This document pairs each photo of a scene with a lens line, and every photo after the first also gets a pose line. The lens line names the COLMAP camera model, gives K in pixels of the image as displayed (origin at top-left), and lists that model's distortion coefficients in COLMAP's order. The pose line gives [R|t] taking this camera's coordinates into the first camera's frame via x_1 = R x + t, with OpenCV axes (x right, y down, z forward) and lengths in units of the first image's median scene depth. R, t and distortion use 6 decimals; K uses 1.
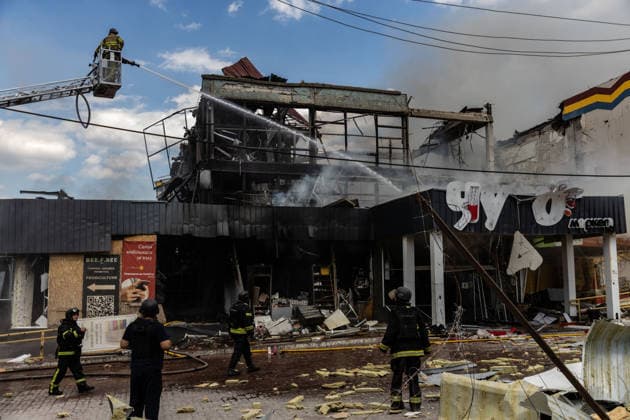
lens RADIAL K [[610.2, 0, 315.0], [0, 610.2, 210.0], [0, 0, 1]] dist [-0.013803, -0.003127]
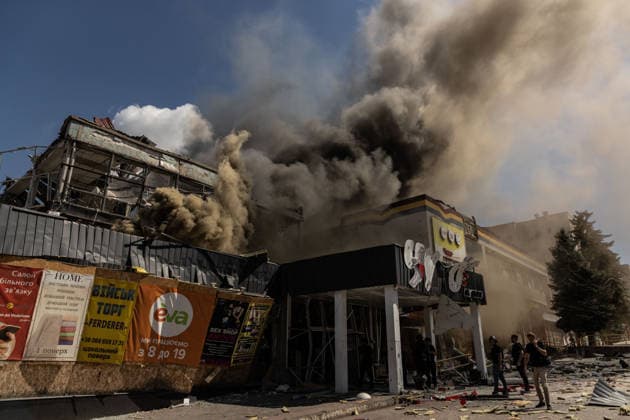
lens RADIAL K [[421.3, 0, 322.2], [0, 421.3, 195.3], [0, 0, 1]] dist [0.000764, -0.004175]
pose [[0.840075, 0.203935, 0.502677, -0.255511], [-0.072505, 0.960542, -0.268518, 0.077796], [-0.537602, 0.189128, 0.821714, 0.413209]]
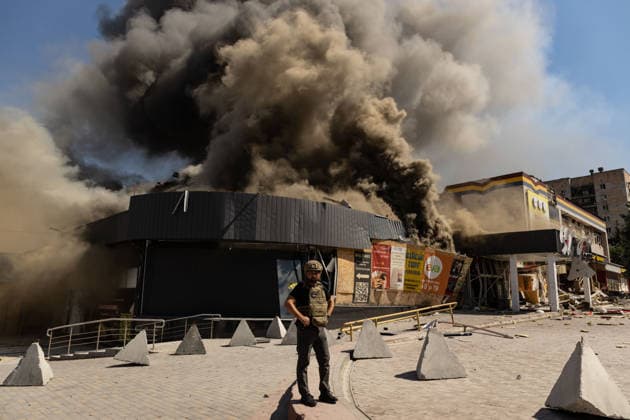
lens RADIAL K [[426.1, 0, 325.4], [0, 426.1, 208.4], [0, 0, 1]] dist [-0.000499, -0.001613]
pose [[0.870429, 0.126969, 0.475639, -0.877640], [-0.086164, 0.990547, -0.106739, 0.085693], [-0.484695, 0.051925, 0.873141, 0.213385]]
